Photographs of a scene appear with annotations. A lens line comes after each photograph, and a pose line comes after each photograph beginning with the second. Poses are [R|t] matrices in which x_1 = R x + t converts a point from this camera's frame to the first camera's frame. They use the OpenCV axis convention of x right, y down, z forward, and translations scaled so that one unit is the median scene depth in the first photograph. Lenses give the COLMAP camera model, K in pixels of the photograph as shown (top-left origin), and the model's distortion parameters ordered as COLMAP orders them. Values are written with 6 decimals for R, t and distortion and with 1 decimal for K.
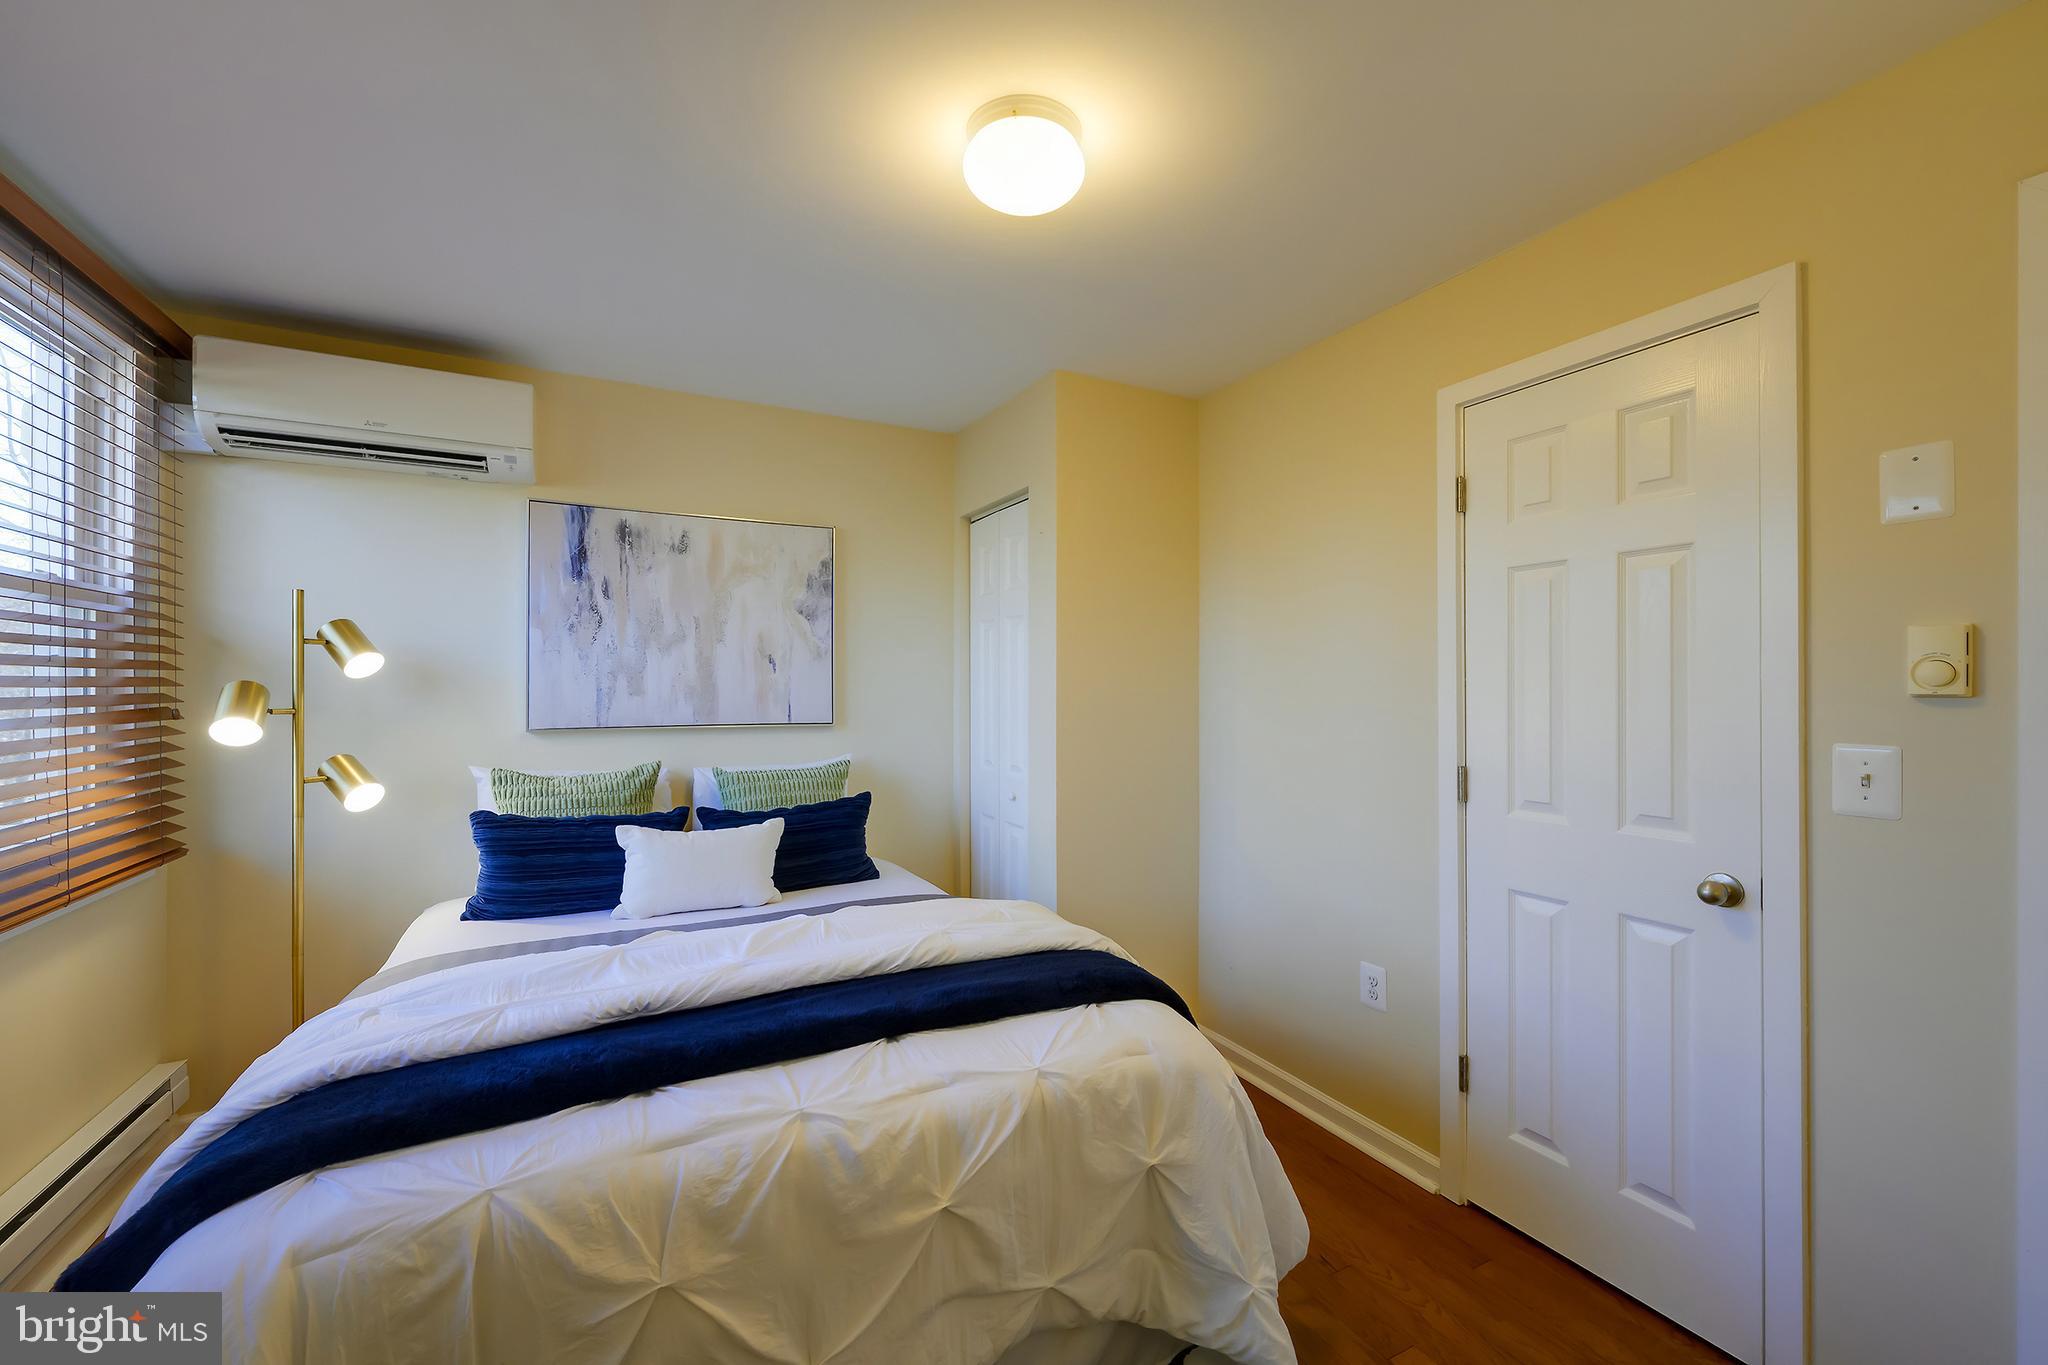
lens RADIAL K [[825.4, 0, 1012.8], [0, 825.4, 699.4], [0, 0, 1]] dist [-0.000684, -0.000117]
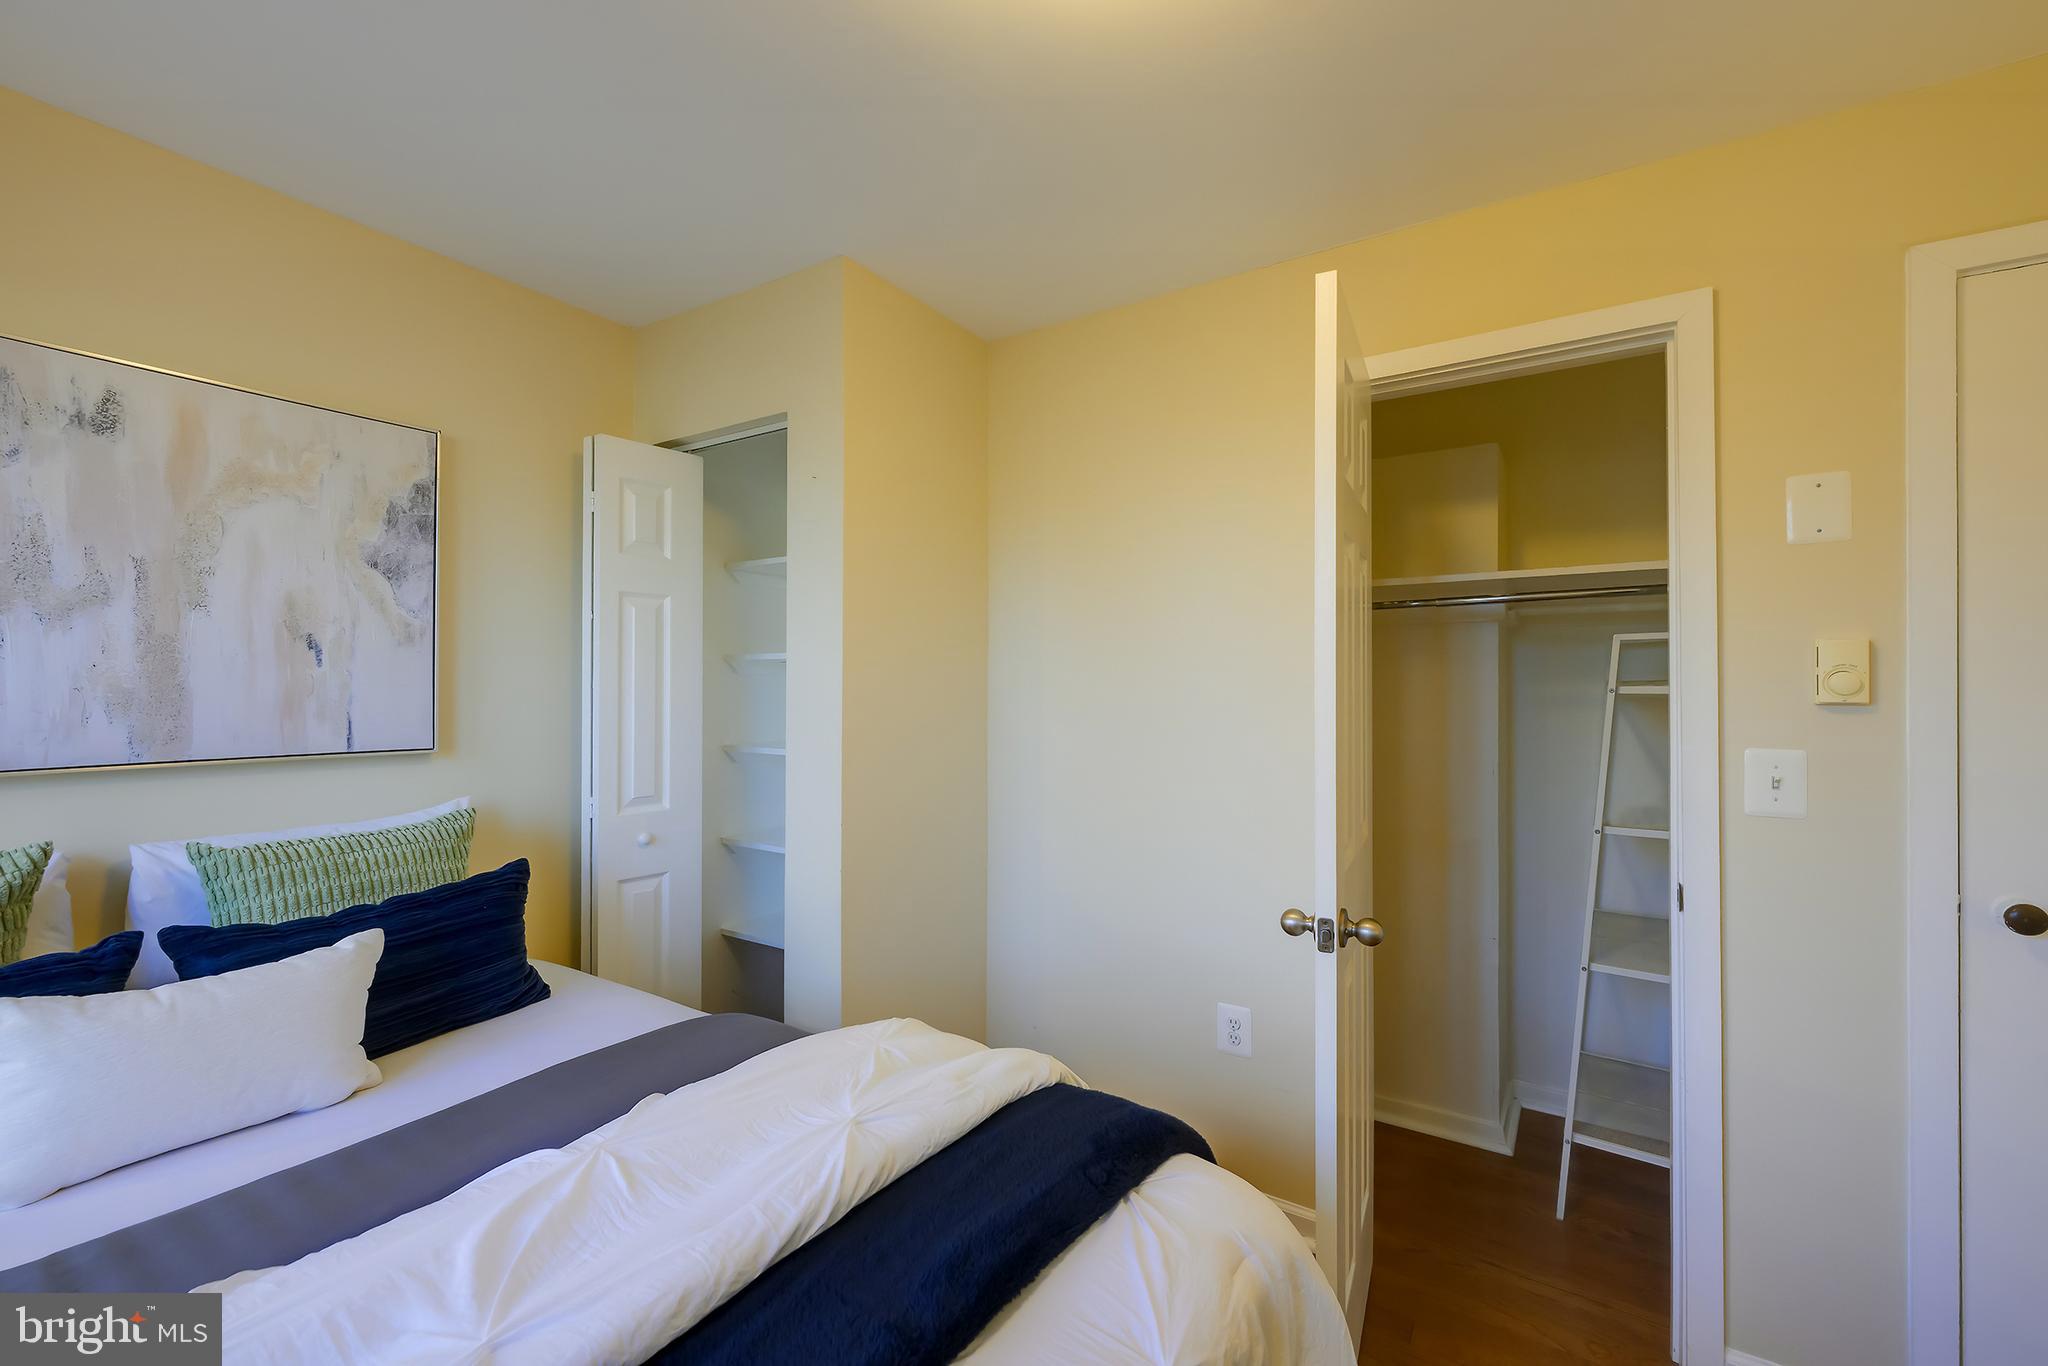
lens RADIAL K [[836.5, 0, 1017.5], [0, 836.5, 685.7], [0, 0, 1]] dist [-0.000992, -0.000209]
pose [[0.865386, 0.001402, 0.501104, -0.177572], [0.005184, 0.999918, -0.011749, -0.009850], [-0.501079, 0.012765, 0.865307, 0.278296]]
